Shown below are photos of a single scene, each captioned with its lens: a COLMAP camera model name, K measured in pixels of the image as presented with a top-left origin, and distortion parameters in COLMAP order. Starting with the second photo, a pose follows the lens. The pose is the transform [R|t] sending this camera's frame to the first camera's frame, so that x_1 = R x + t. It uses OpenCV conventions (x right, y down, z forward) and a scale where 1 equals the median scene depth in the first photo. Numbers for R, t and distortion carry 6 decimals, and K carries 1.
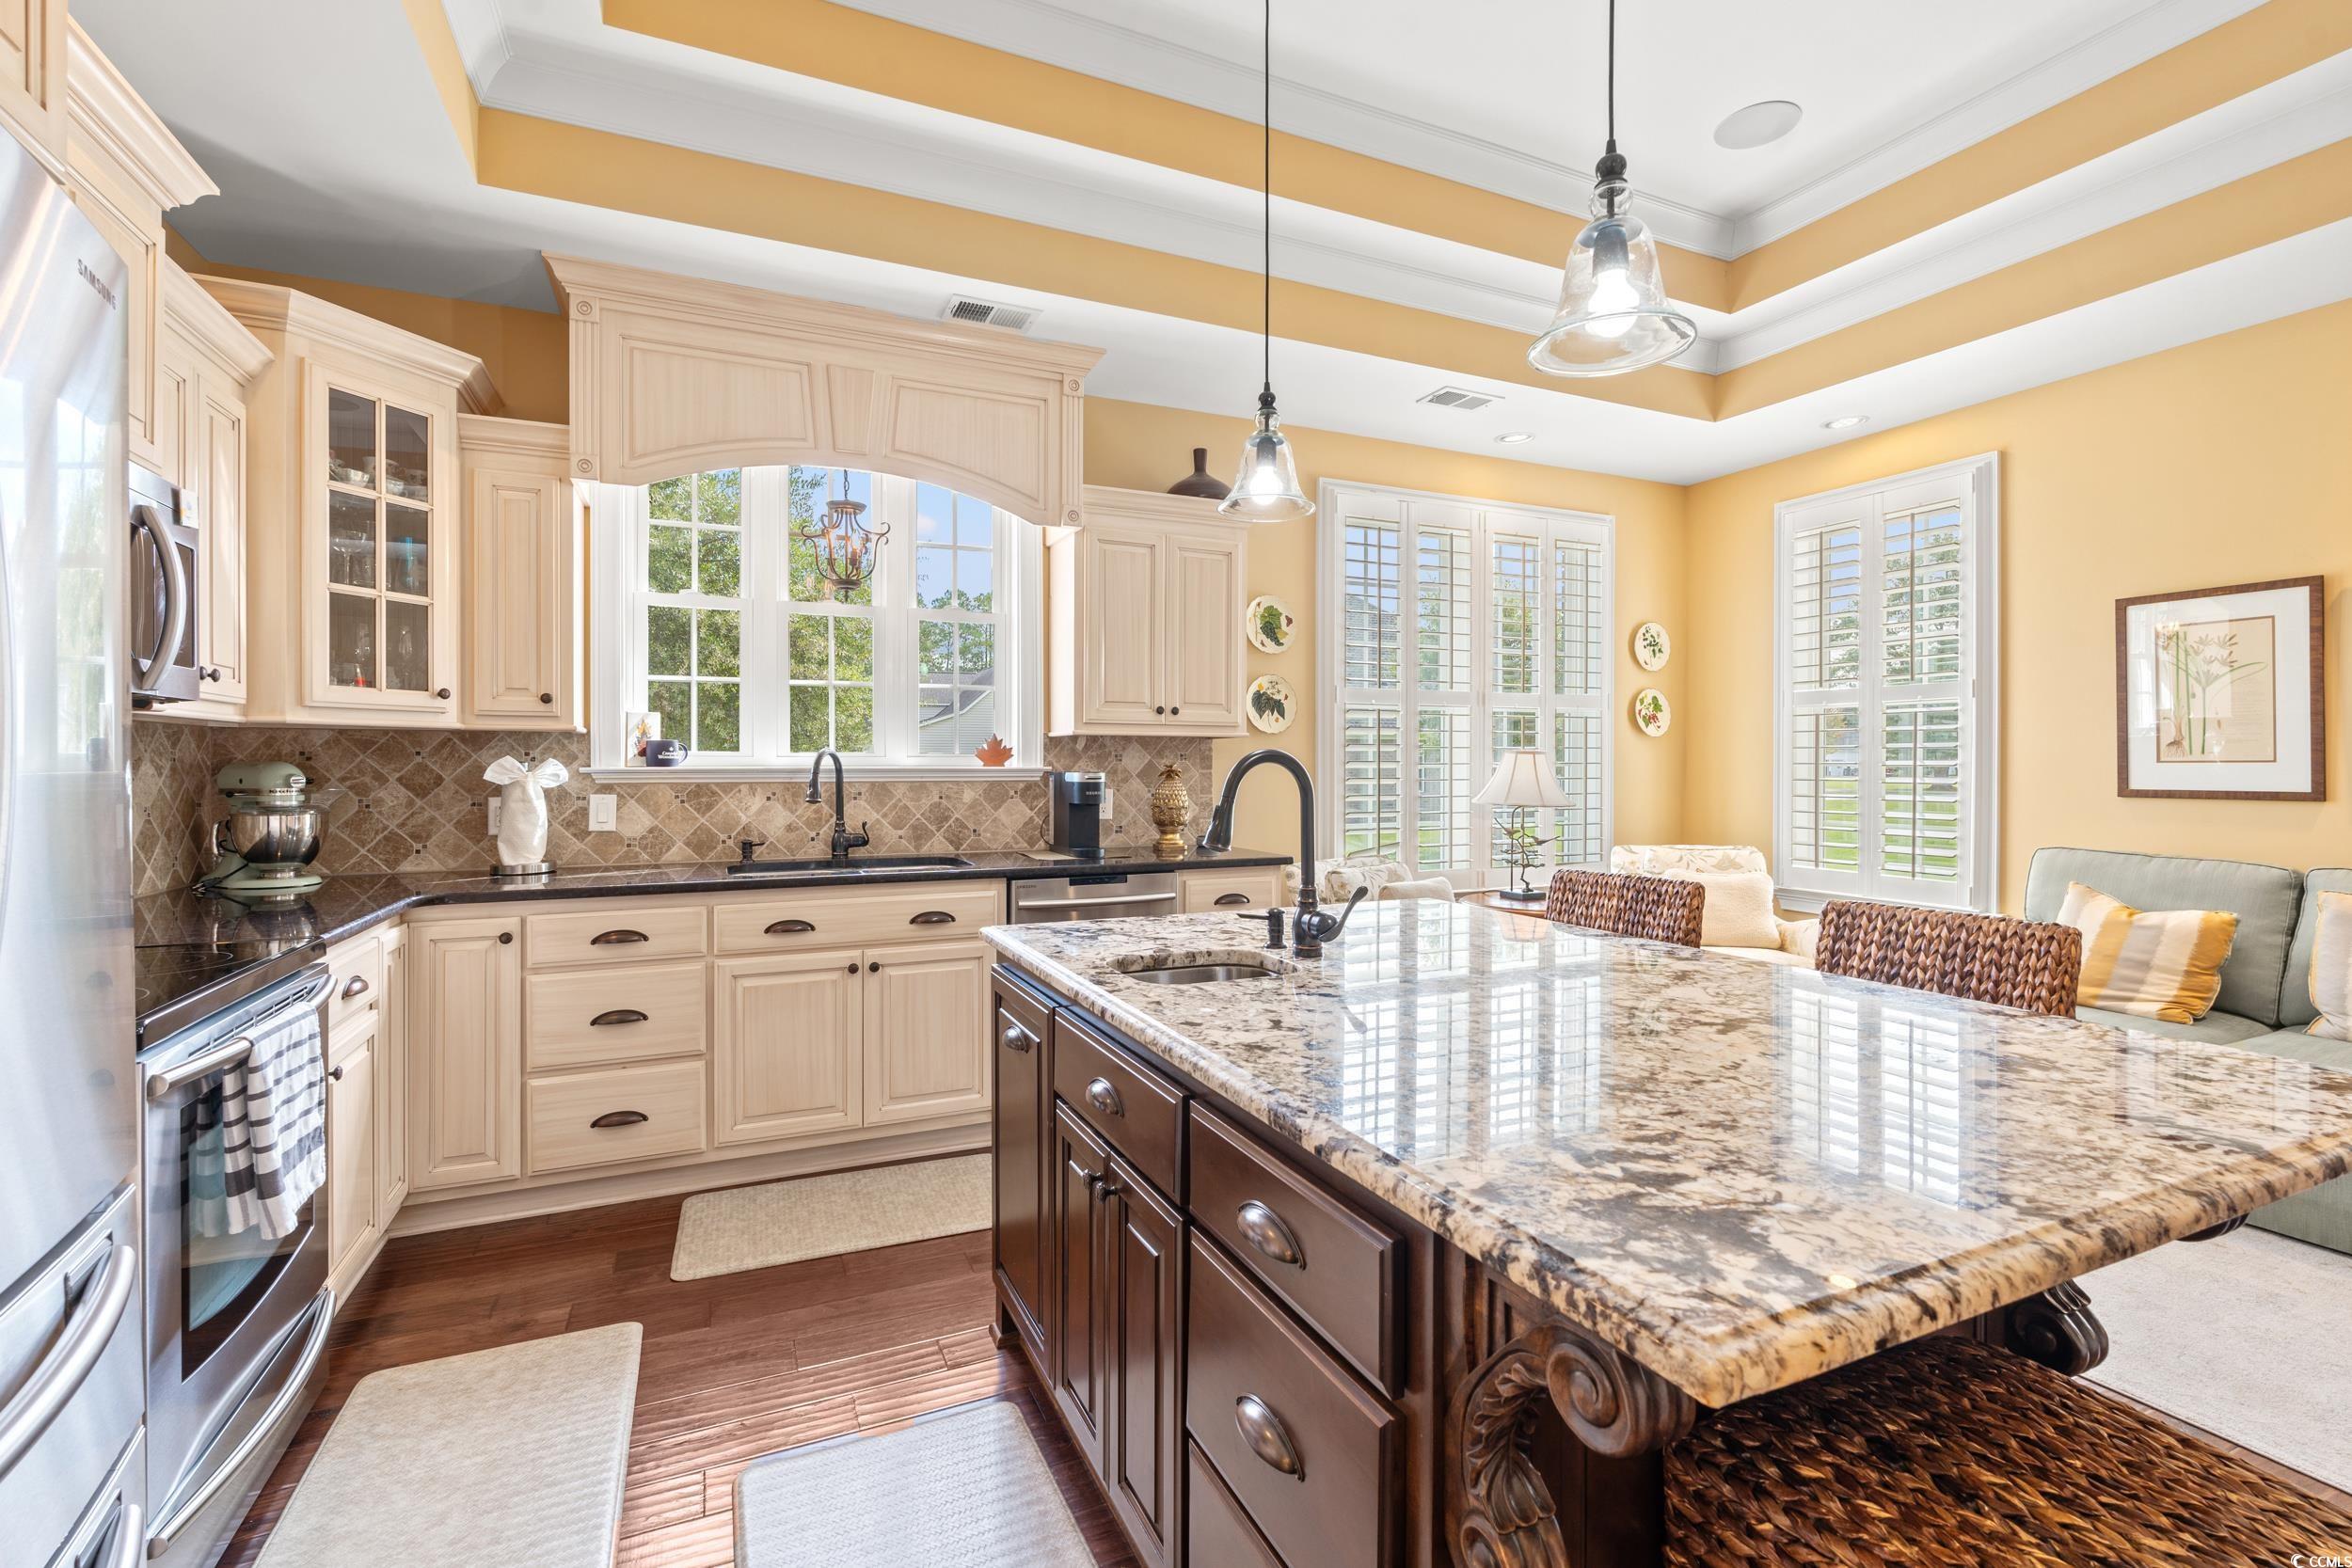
lens RADIAL K [[1032.1, 0, 1175.0], [0, 1032.1, 767.2], [0, 0, 1]] dist [-0.005150, -0.000089]
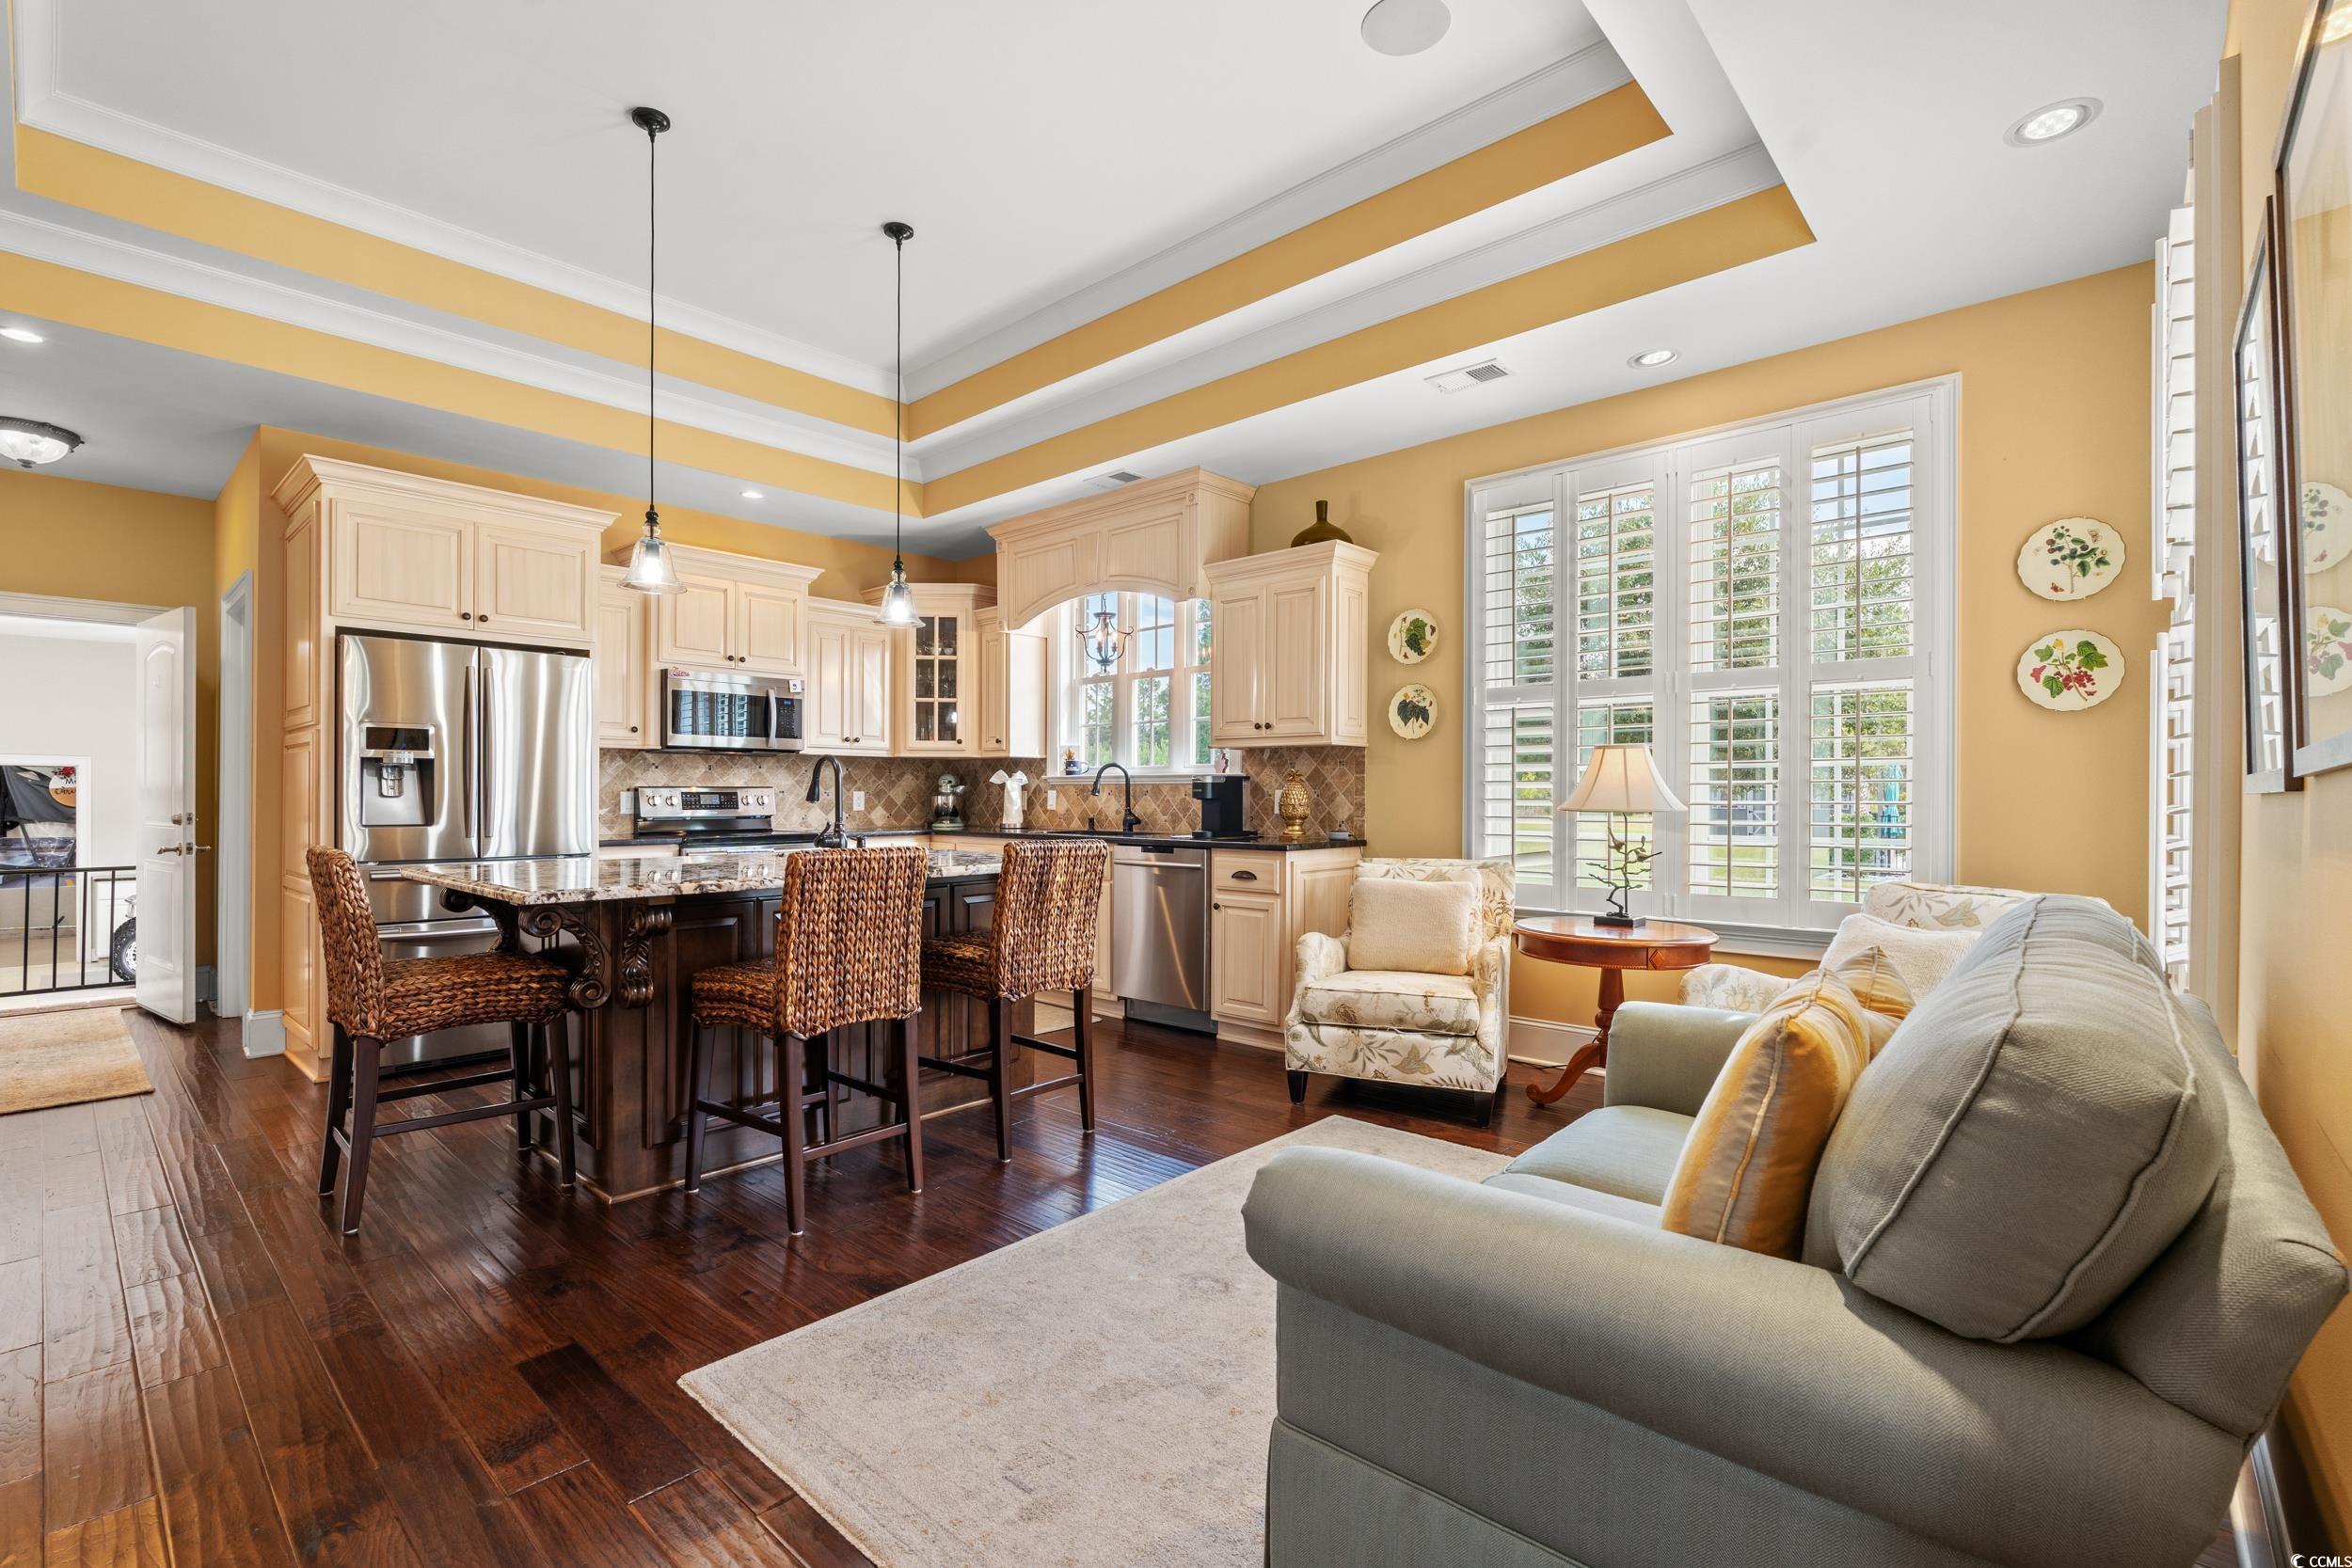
lens RADIAL K [[1040.3, 0, 1179.9], [0, 1040.3, 789.2], [0, 0, 1]] dist [-0.000539, 0.000103]
pose [[0.395919, -0.002346, -0.918282, 1.415556], [-0.005534, 0.999972, -0.004940, 0.036557], [0.918269, 0.007038, 0.395895, 0.517429]]
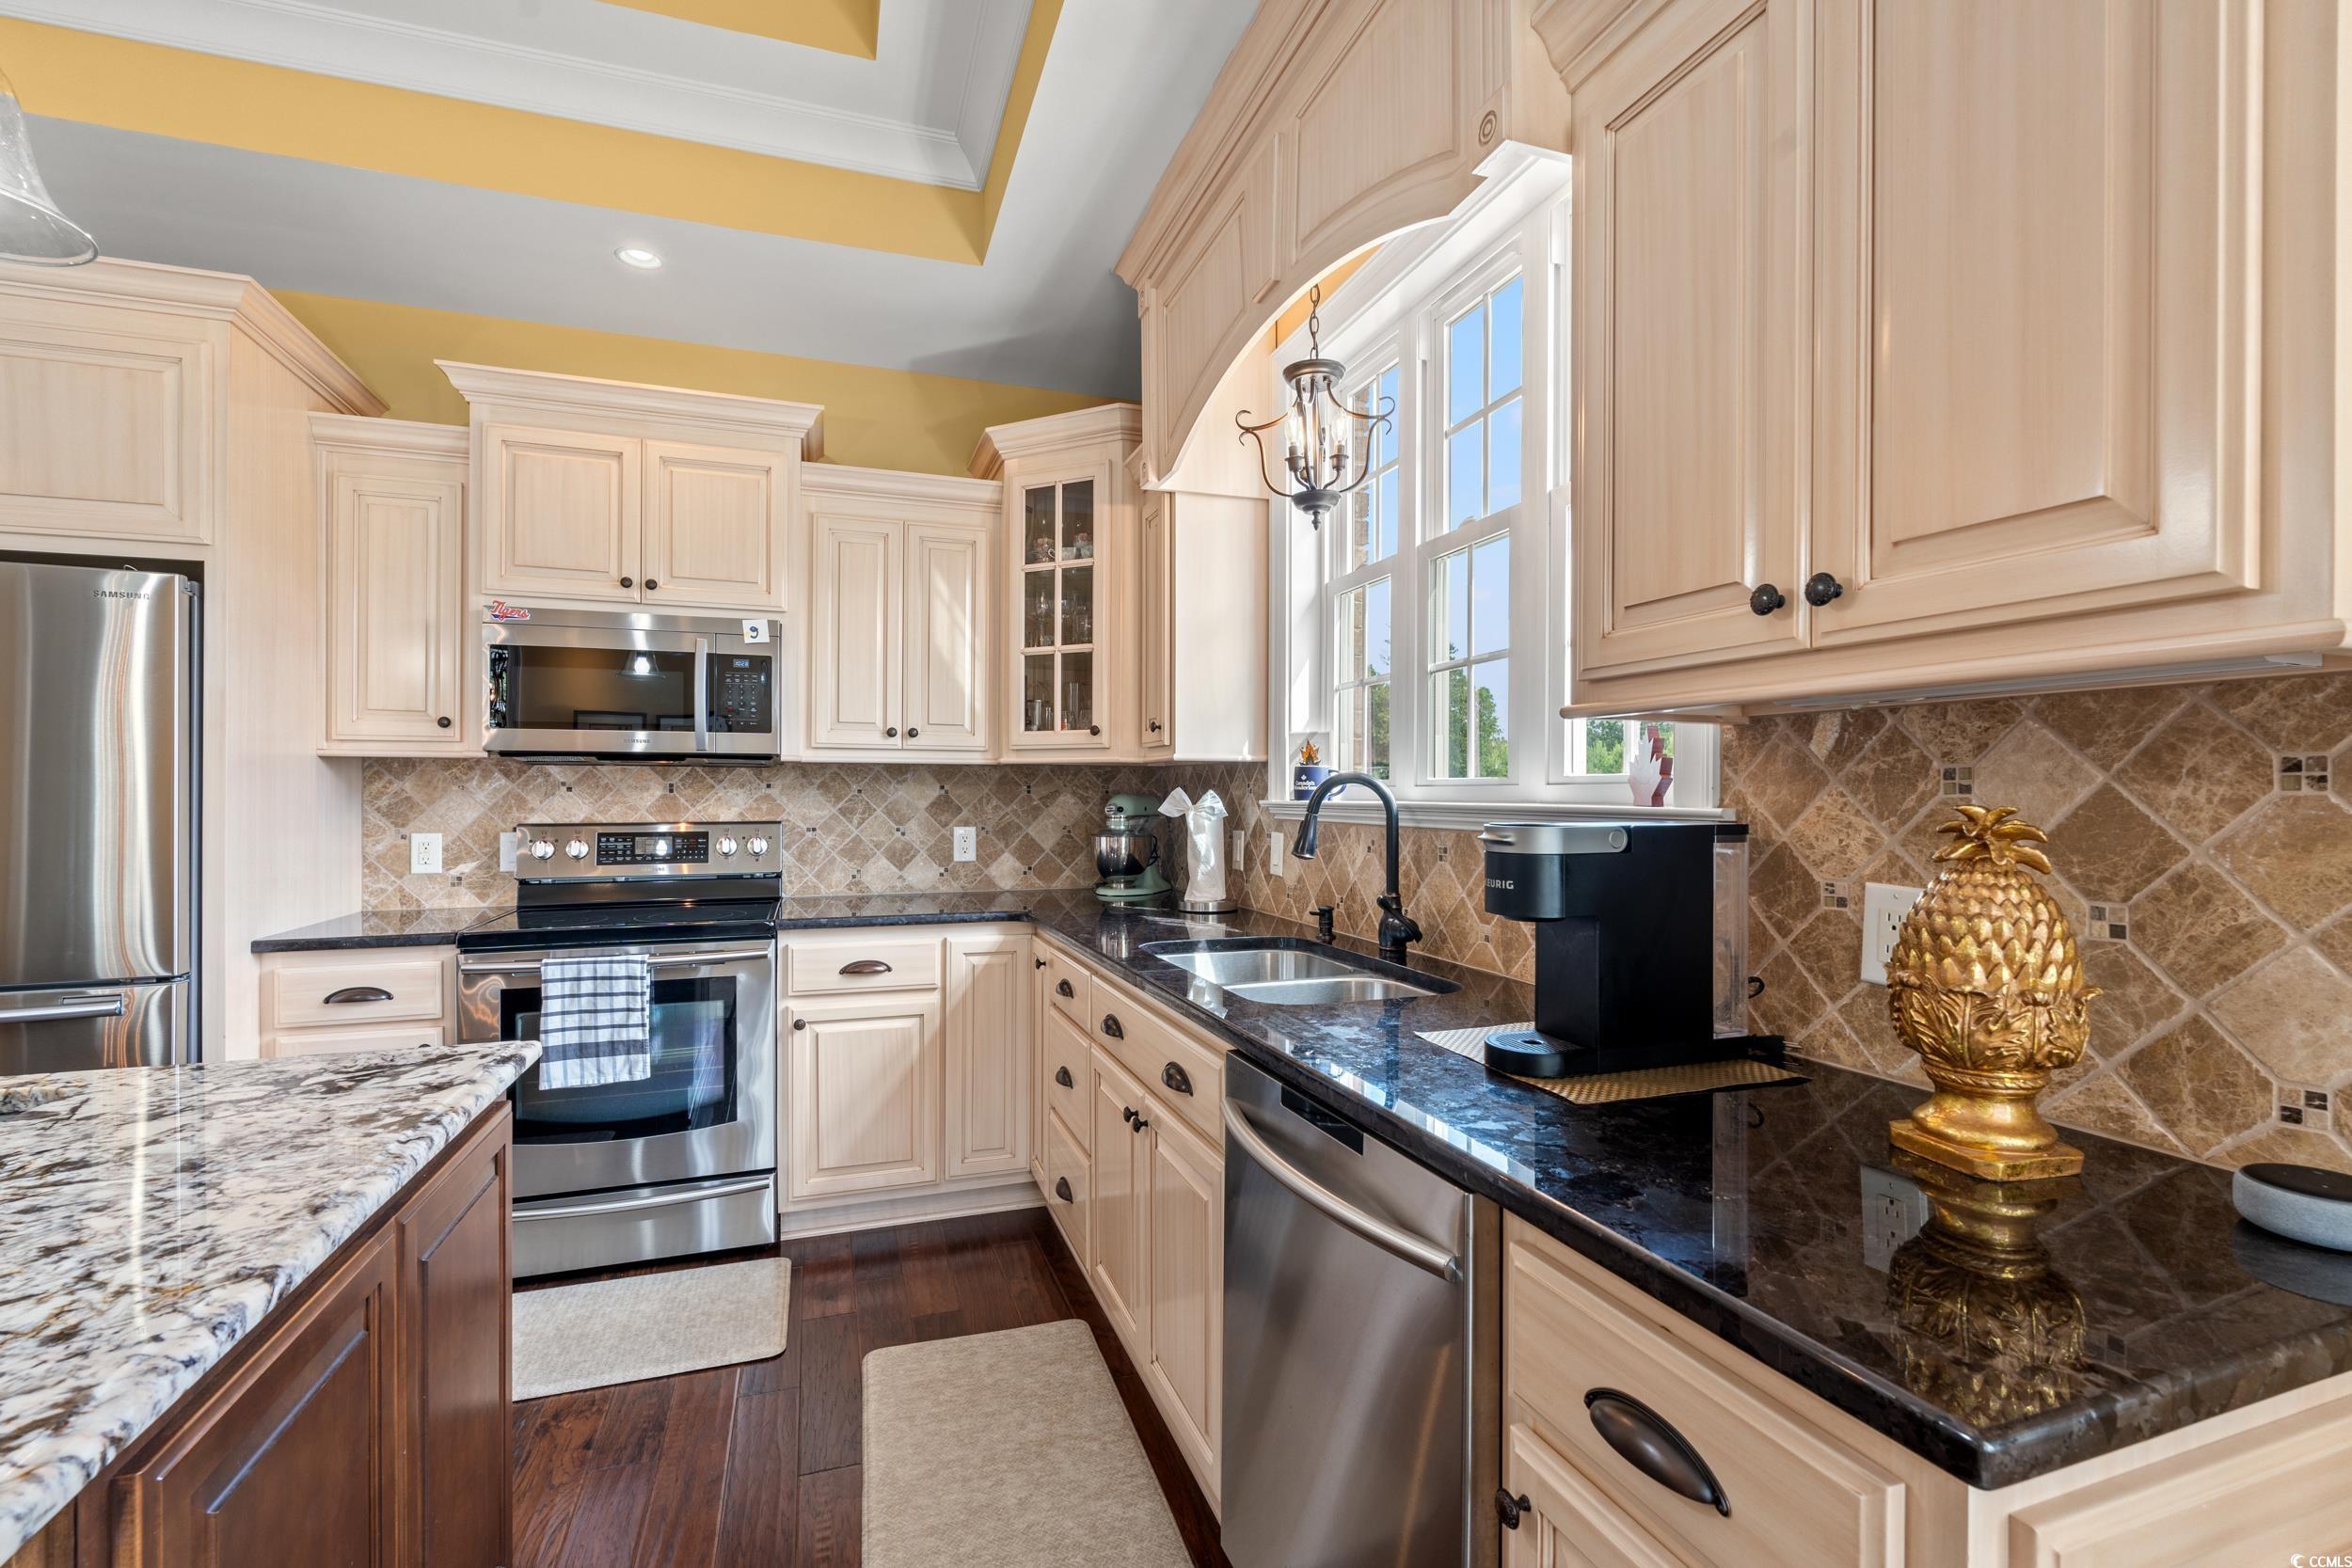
lens RADIAL K [[1032.2, 0, 1173.1], [0, 1032.2, 790.1], [0, 0, 1]] dist [-0.003398, -0.000018]
pose [[-0.092980, -0.002927, -0.995664, 0.334036], [-0.005455, 0.999982, -0.002430, -0.006200], [0.995653, 0.005205, -0.092995, 1.105210]]
